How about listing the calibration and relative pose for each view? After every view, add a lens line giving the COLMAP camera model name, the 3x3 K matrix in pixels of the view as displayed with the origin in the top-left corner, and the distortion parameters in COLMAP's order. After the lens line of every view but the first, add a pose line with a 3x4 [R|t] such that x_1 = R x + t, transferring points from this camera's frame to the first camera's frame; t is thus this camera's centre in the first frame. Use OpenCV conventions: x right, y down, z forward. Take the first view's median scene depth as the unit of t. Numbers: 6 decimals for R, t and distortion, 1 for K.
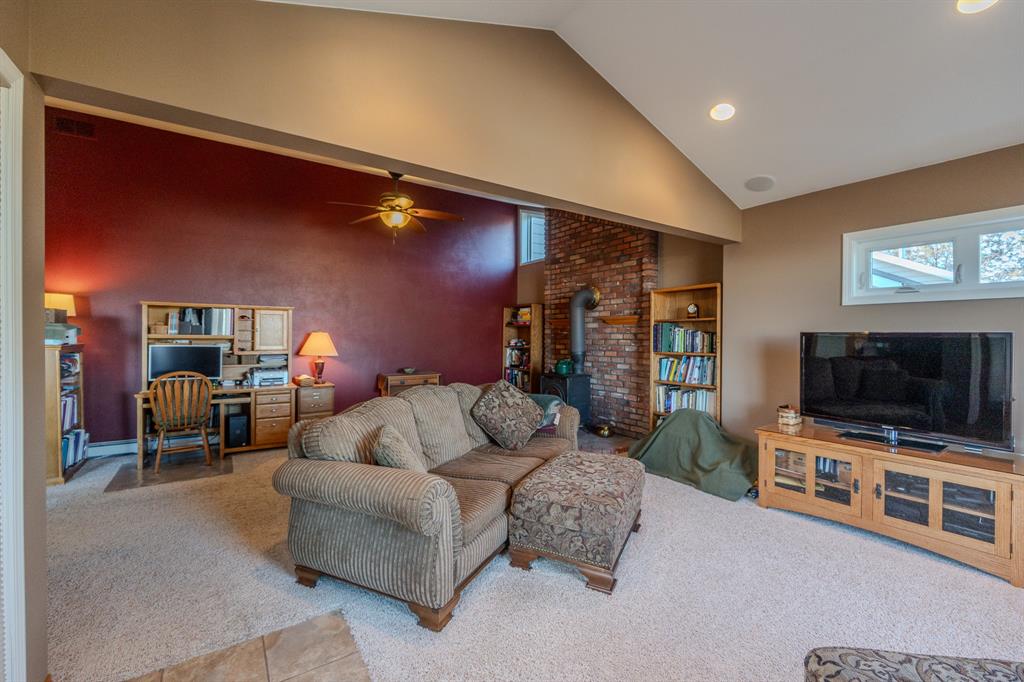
lens RADIAL K [[428.7, 0, 512.1], [0, 428.7, 339.2], [0, 0, 1]] dist [-0.004995, -0.000506]
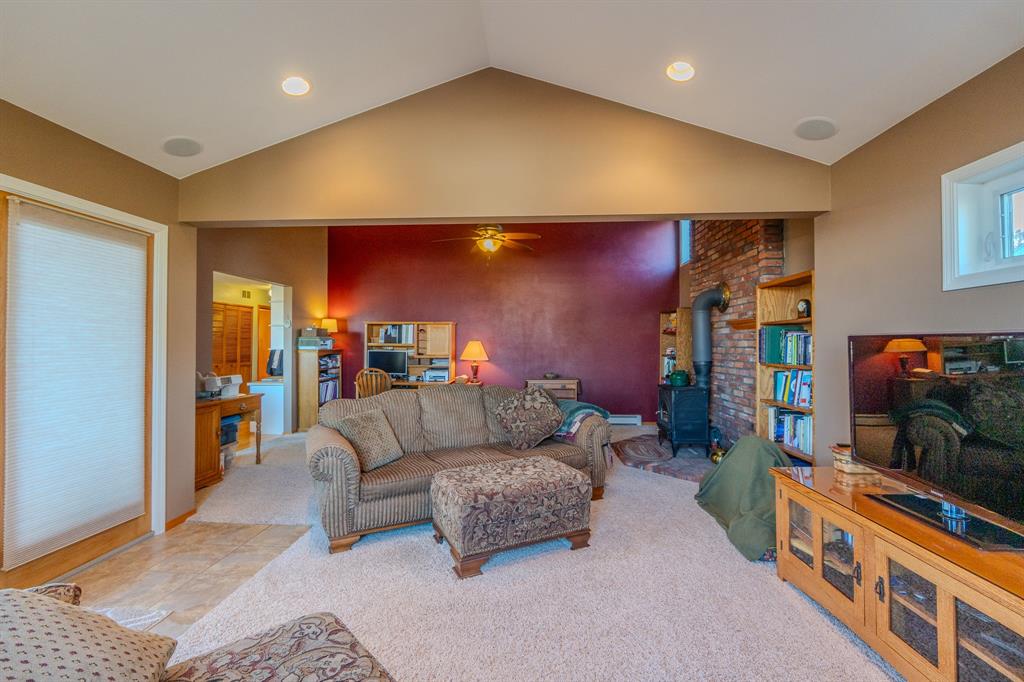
lens RADIAL K [[428.7, 0, 512.1], [0, 428.7, 339.2], [0, 0, 1]] dist [-0.004995, -0.000506]
pose [[0.791309, -0.009571, -0.611341, 0.471056], [-0.003325, 0.999795, -0.019956, 0.003115], [0.611407, 0.017824, 0.791115, 0.099410]]
